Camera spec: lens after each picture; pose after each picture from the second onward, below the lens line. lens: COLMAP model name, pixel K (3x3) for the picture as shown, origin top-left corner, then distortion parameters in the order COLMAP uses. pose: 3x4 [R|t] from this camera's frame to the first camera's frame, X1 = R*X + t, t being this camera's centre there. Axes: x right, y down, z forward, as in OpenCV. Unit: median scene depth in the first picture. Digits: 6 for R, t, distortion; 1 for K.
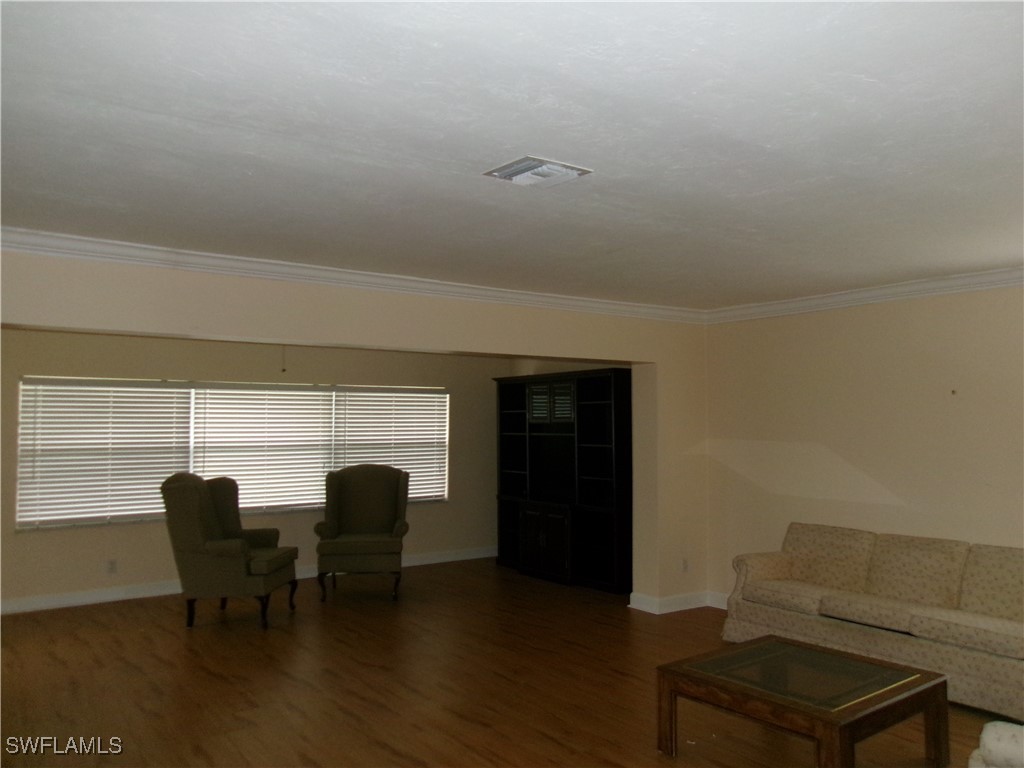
lens RADIAL K [[797.4, 0, 512.0], [0, 797.4, 384.0], [0, 0, 1]] dist [-0.040591, 0.059645]
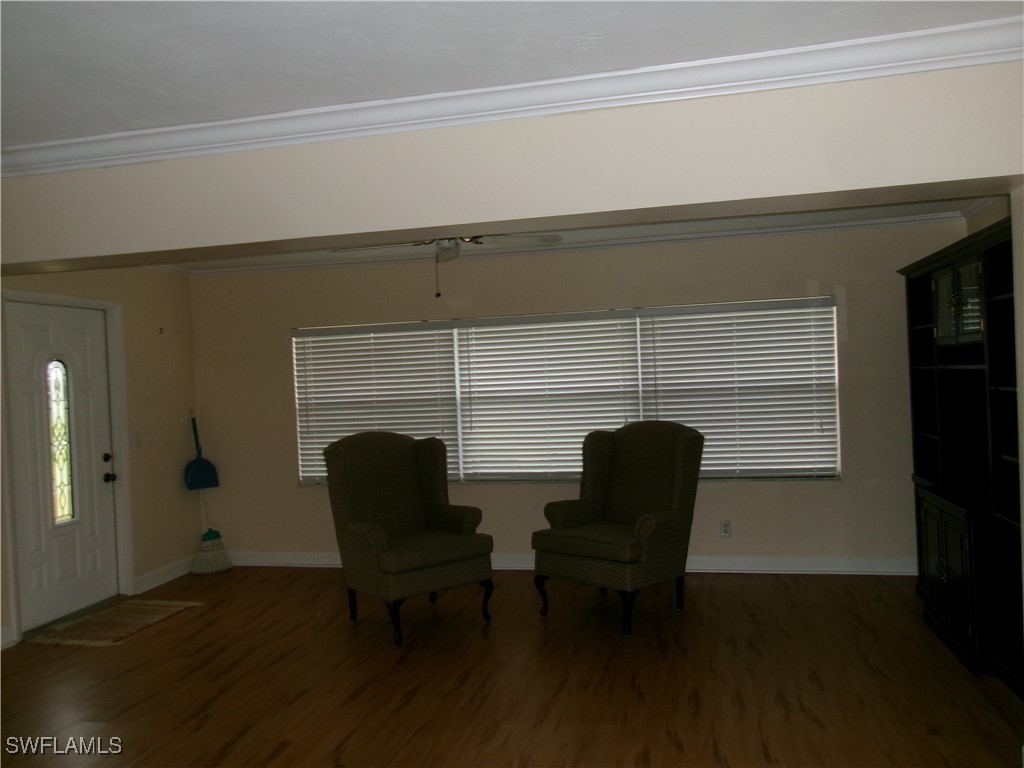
lens RADIAL K [[842.4, 0, 512.0], [0, 842.4, 384.0], [0, 0, 1]] dist [0.001563, 0.002153]
pose [[0.650502, -0.024200, -0.759119, 0.302377], [0.075897, 0.996561, 0.033268, 0.038652], [0.755703, -0.079256, 0.650101, 0.460185]]
